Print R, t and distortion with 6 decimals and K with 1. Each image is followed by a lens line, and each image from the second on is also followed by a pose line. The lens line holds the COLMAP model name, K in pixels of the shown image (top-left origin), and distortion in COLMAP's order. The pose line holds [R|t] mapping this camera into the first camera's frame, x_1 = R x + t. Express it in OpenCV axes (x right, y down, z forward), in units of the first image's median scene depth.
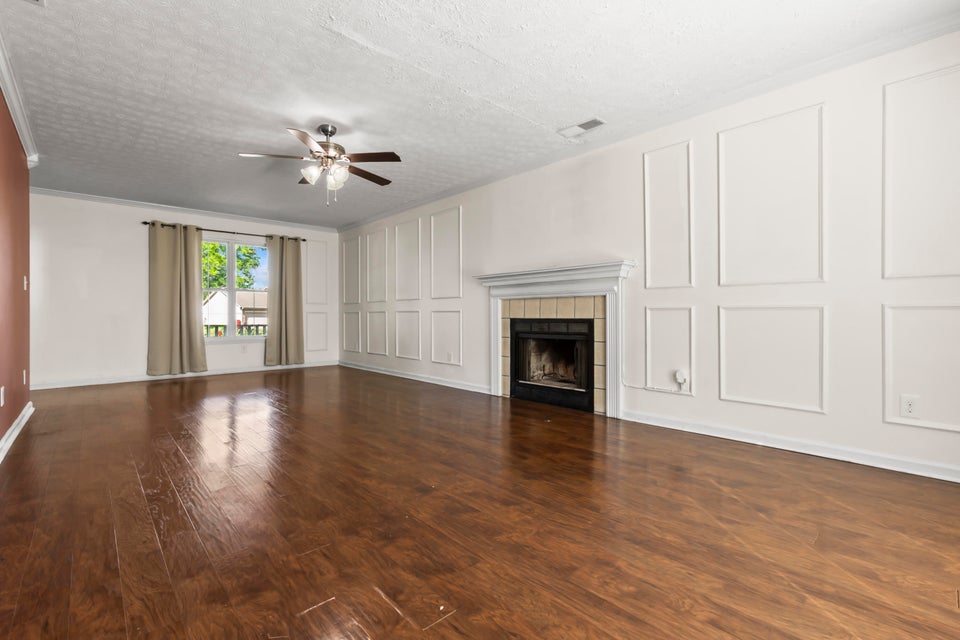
lens RADIAL K [[423.4, 0, 482.5], [0, 423.4, 314.0], [0, 0, 1]] dist [-0.006827, 0.002308]
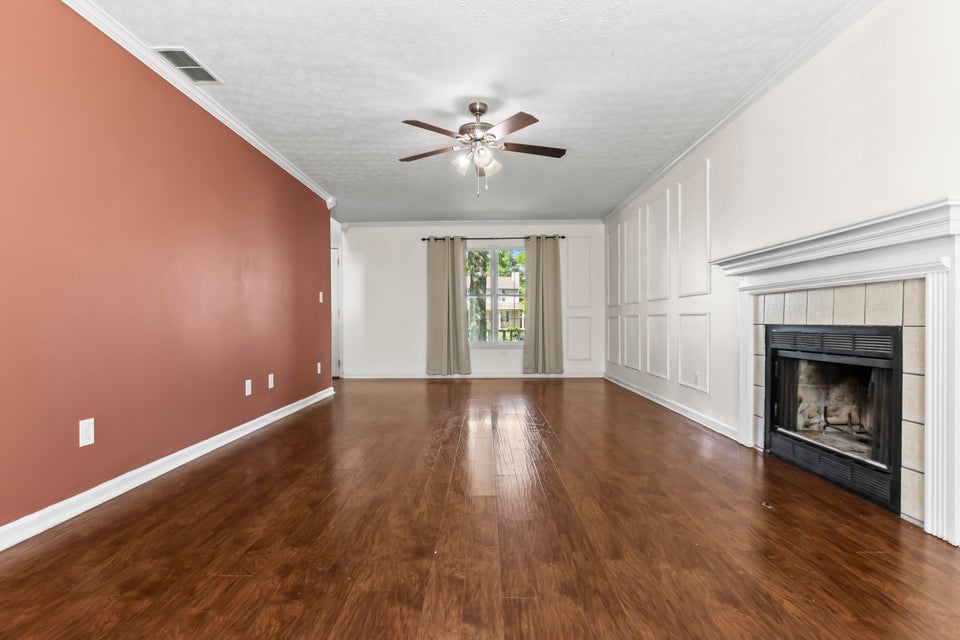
lens RADIAL K [[477.3, 0, 474.6], [0, 477.3, 325.8], [0, 0, 1]] dist [-0.006699, 0.003799]
pose [[0.720463, 0.004320, -0.693480, 0.266731], [0.007080, 0.999883, 0.013585, -0.000371], [0.693457, -0.014697, 0.720348, 0.234917]]
